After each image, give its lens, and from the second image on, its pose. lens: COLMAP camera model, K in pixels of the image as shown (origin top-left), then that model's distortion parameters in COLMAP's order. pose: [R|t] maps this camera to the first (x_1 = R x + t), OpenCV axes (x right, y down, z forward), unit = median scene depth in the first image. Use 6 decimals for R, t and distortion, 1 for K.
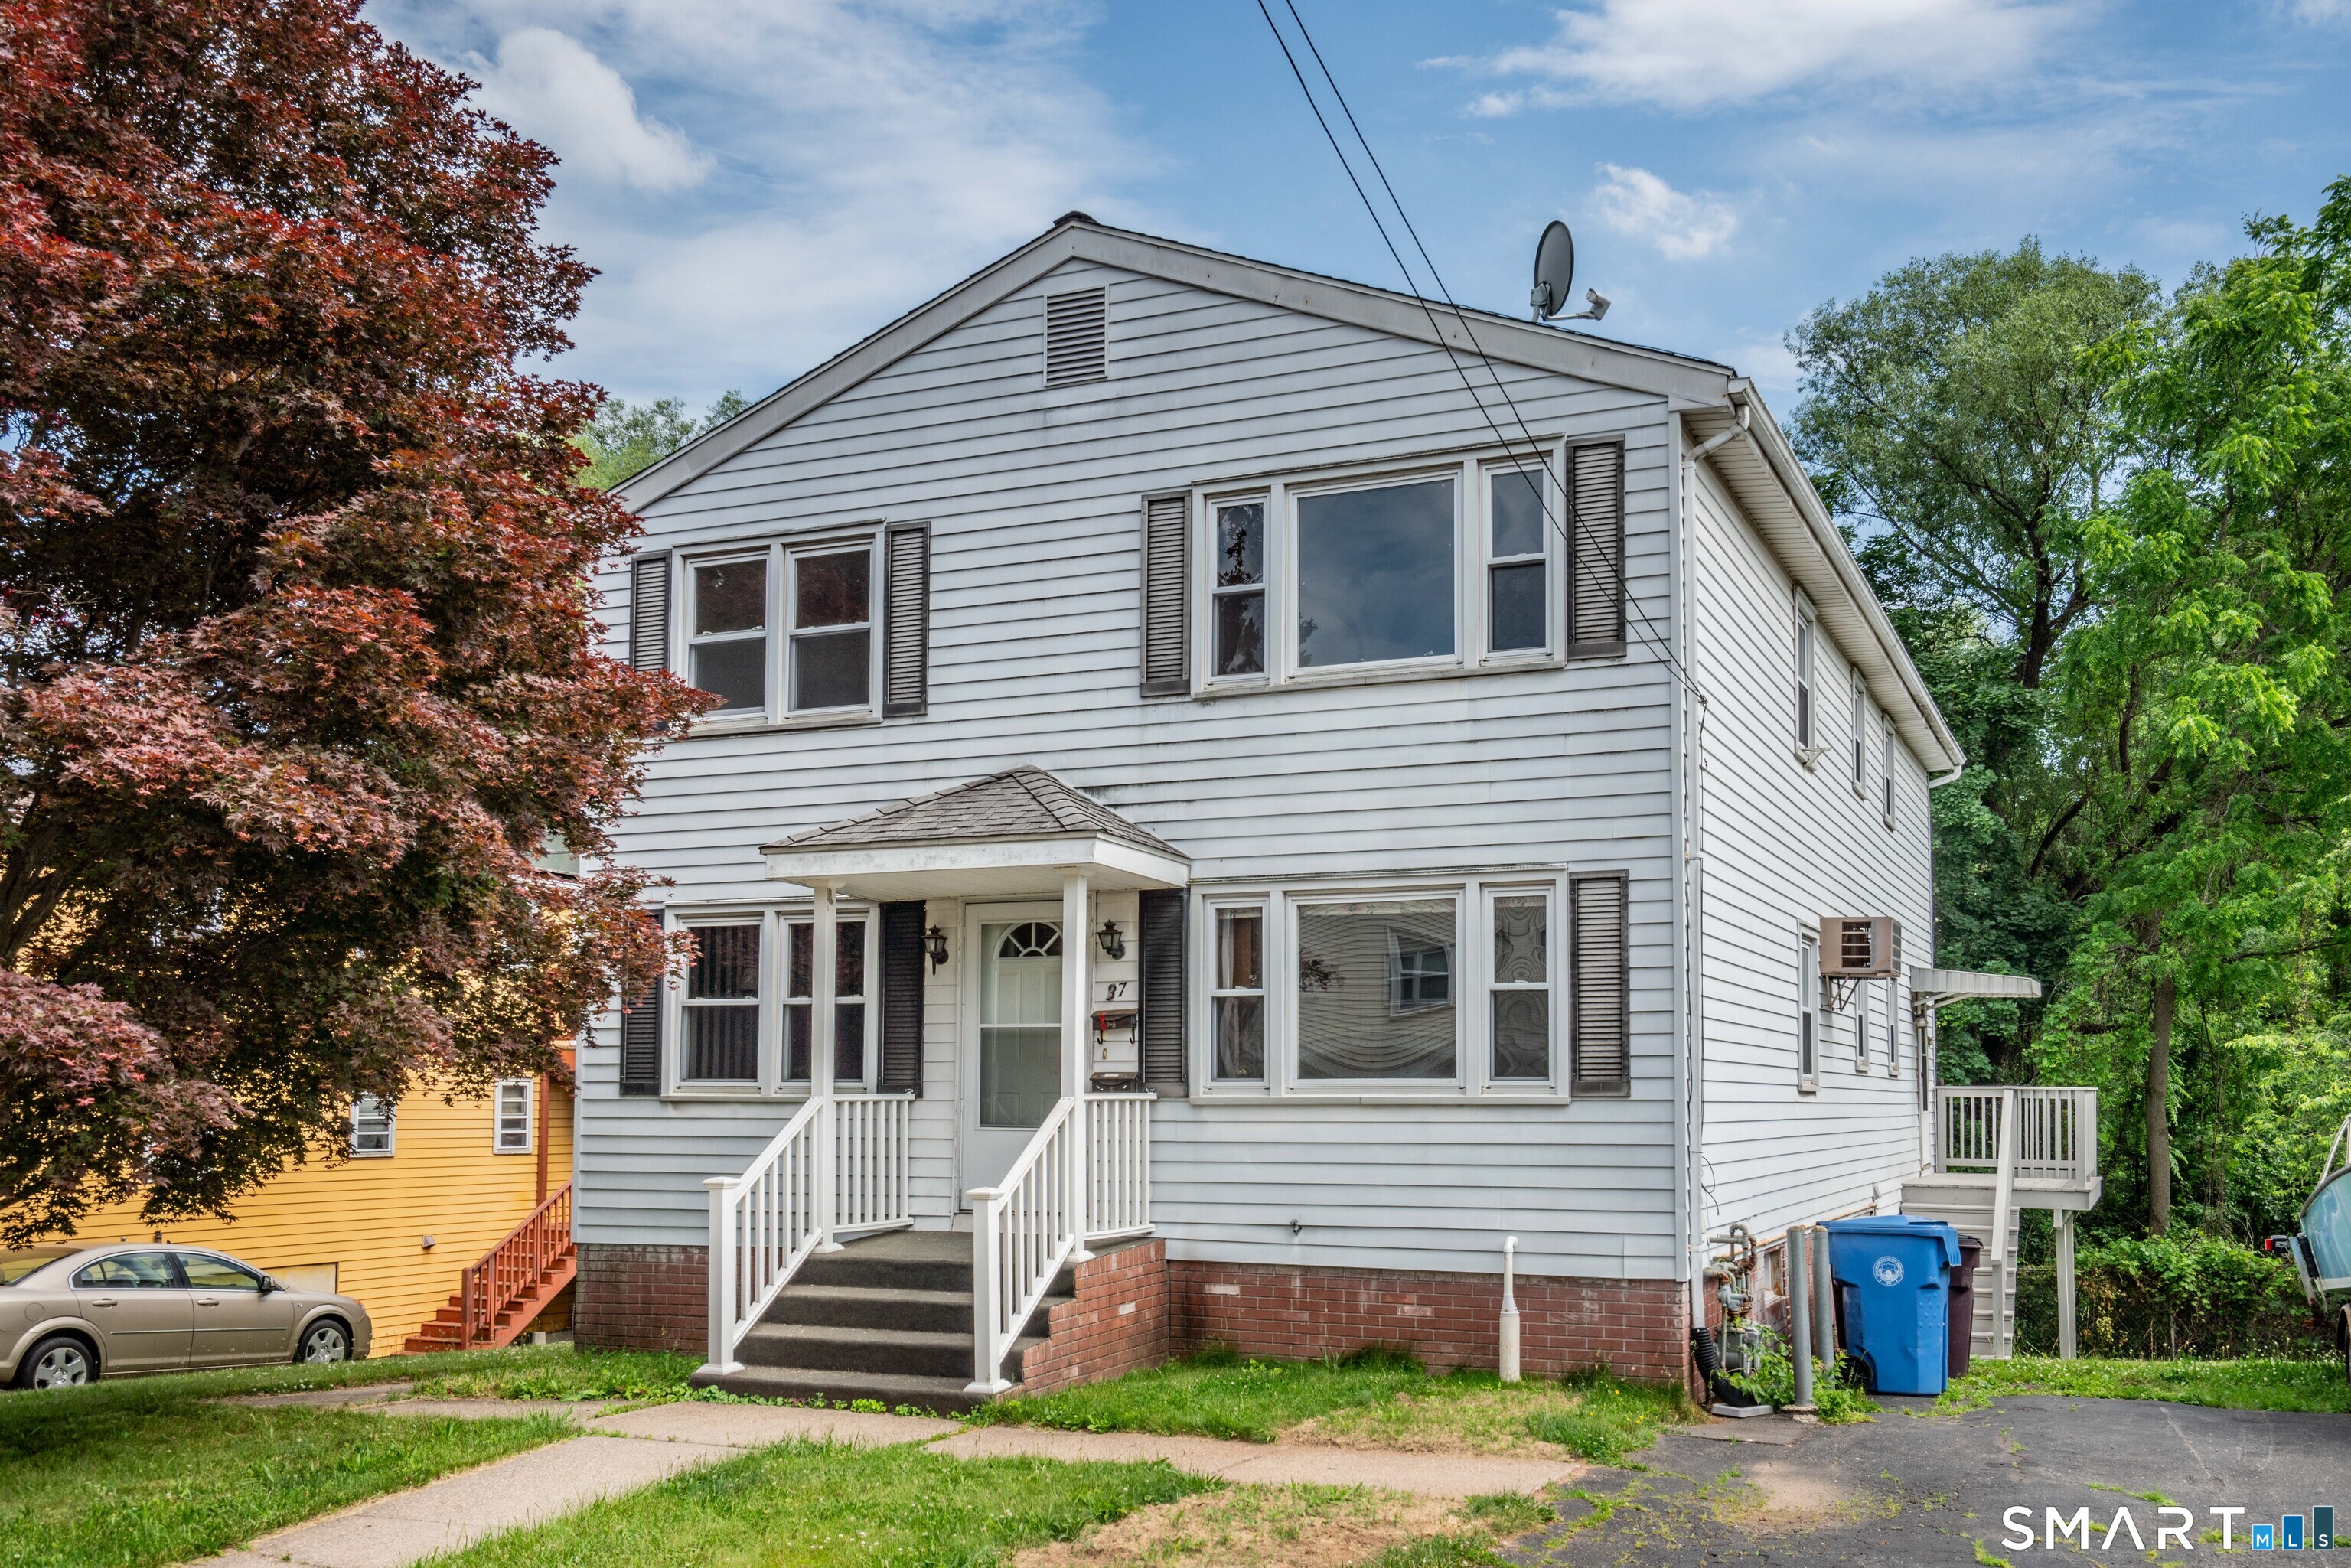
lens RADIAL K [[1877.0, 0, 1175.5], [0, 1877.0, 784.0], [0, 0, 1]] dist [0.007201, 0.052947]
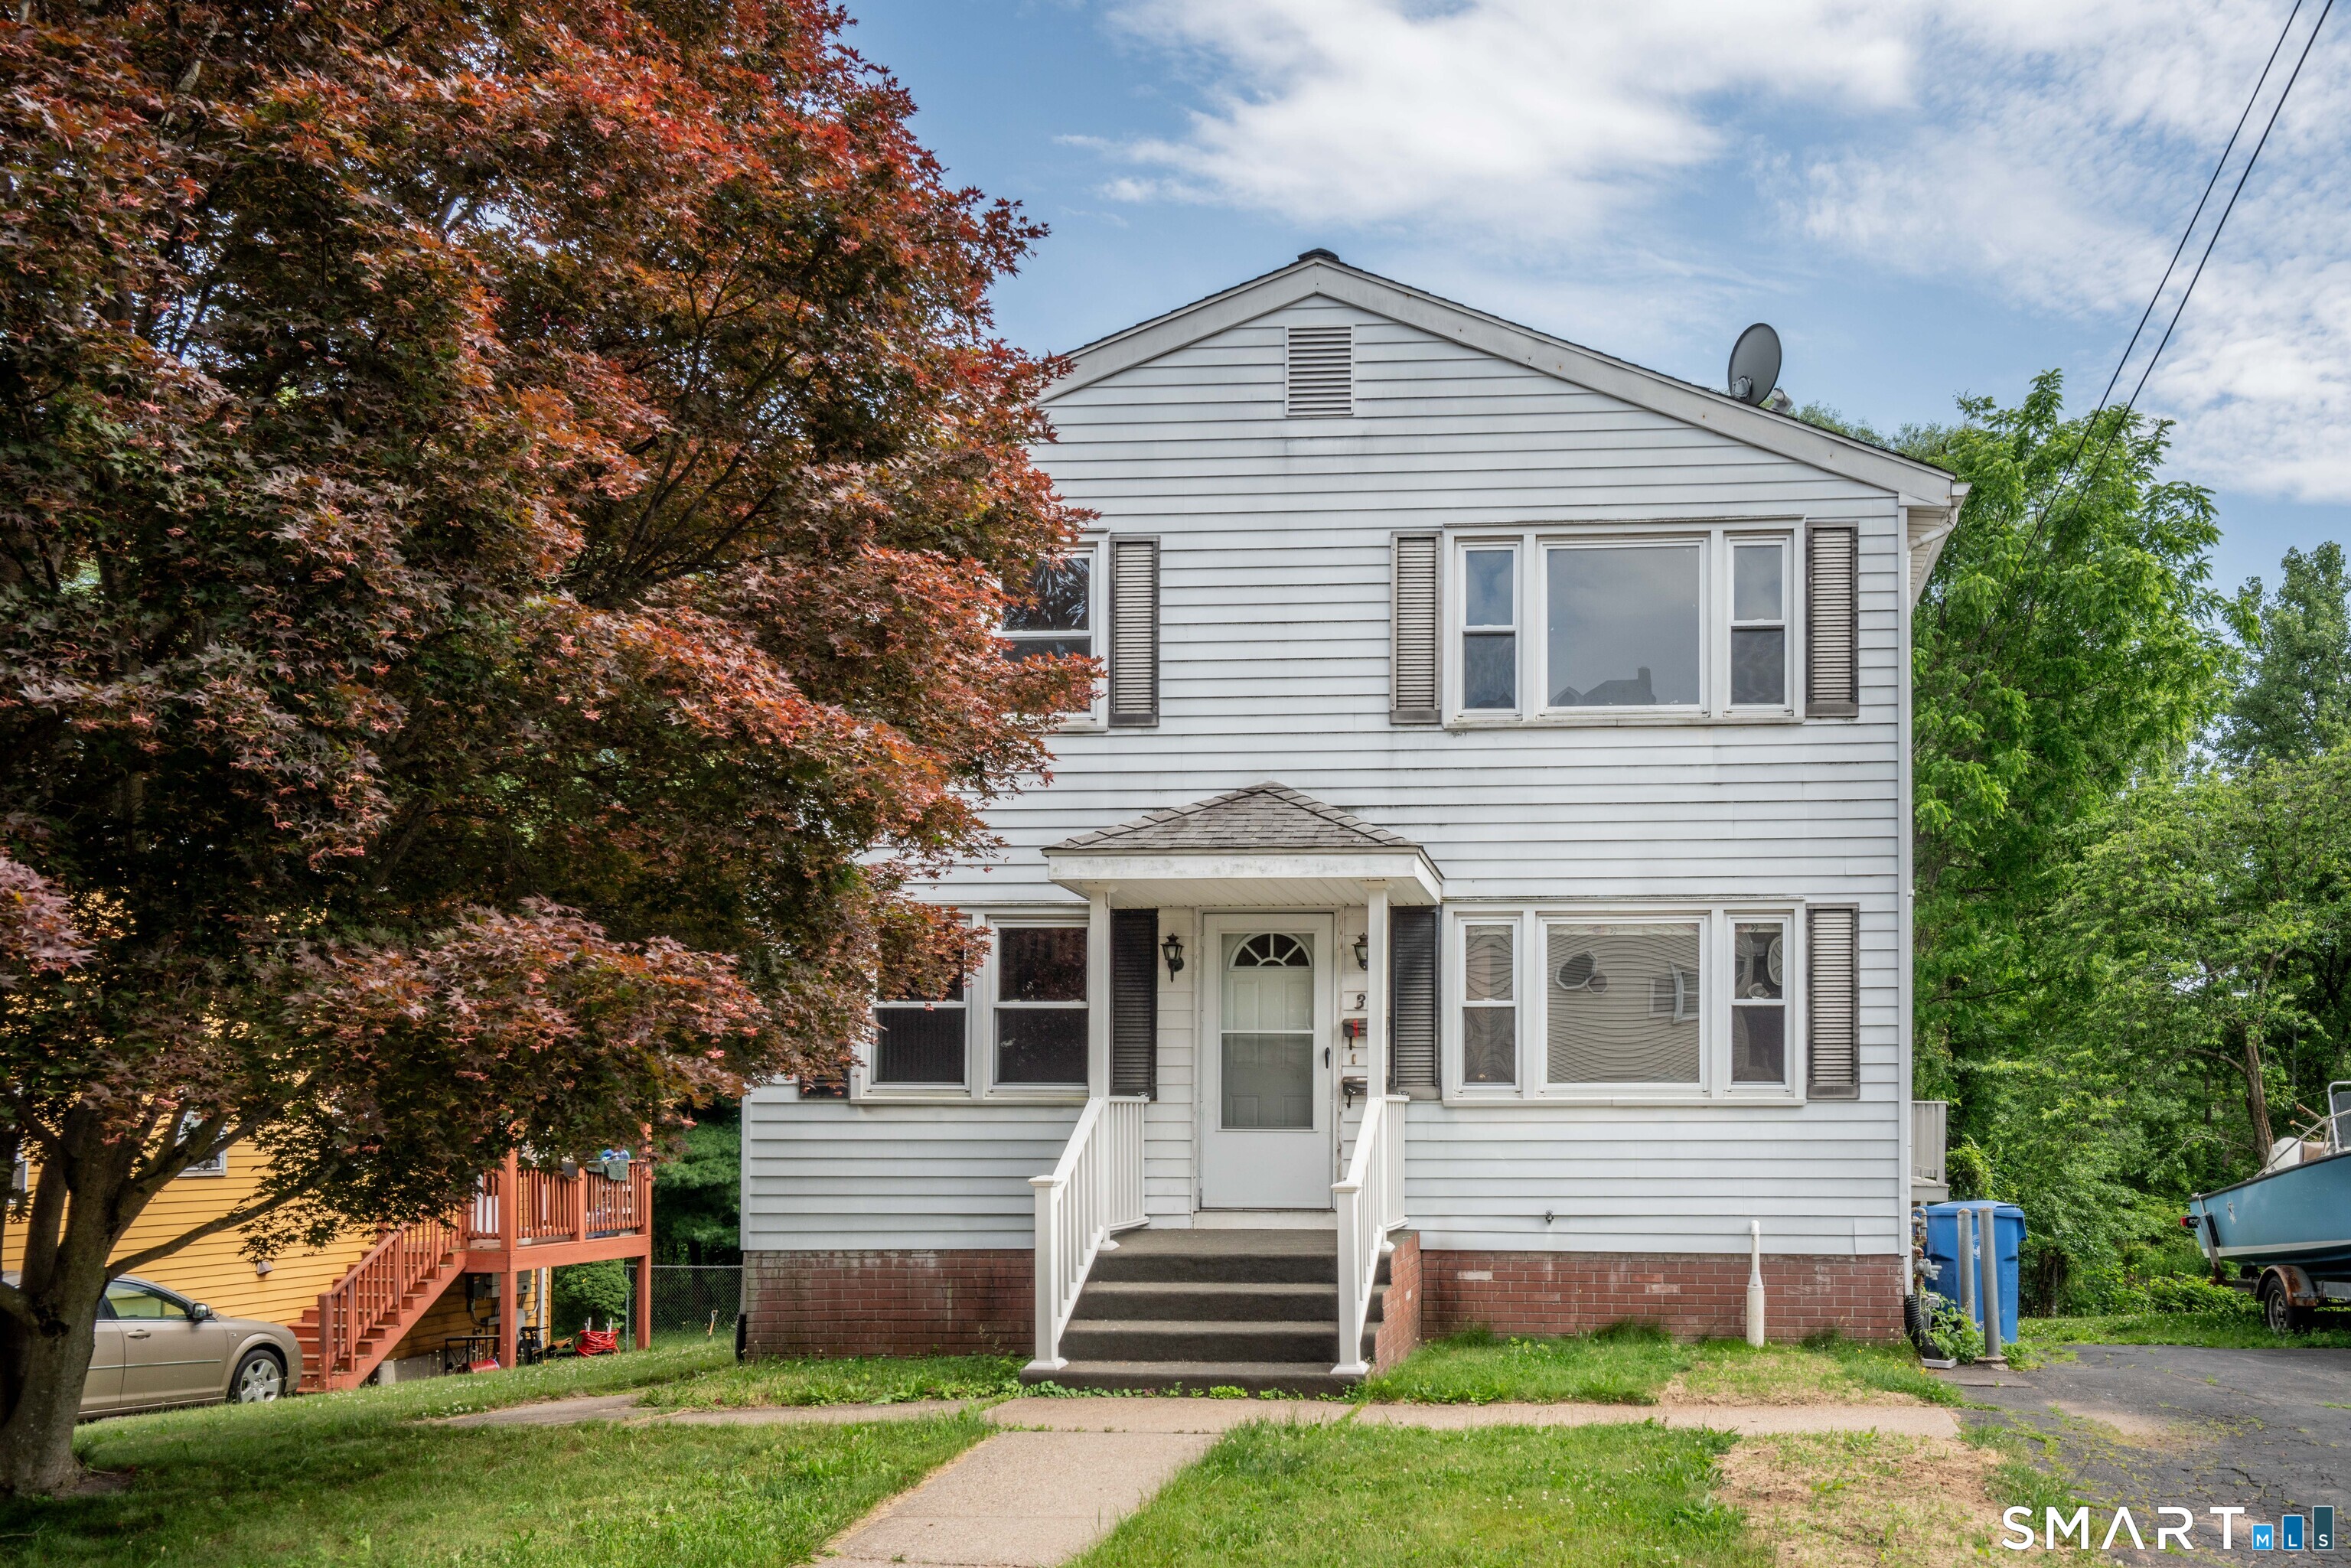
lens RADIAL K [[1784.2, 0, 1177.9], [0, 1784.2, 900.9], [0, 0, 1]] dist [0.004906, 0.053927]
pose [[0.950661, 0.038951, 0.307777, -0.441313], [-0.050674, 0.998259, 0.030186, 0.029210], [-0.306065, -0.044293, 0.950980, 0.077893]]
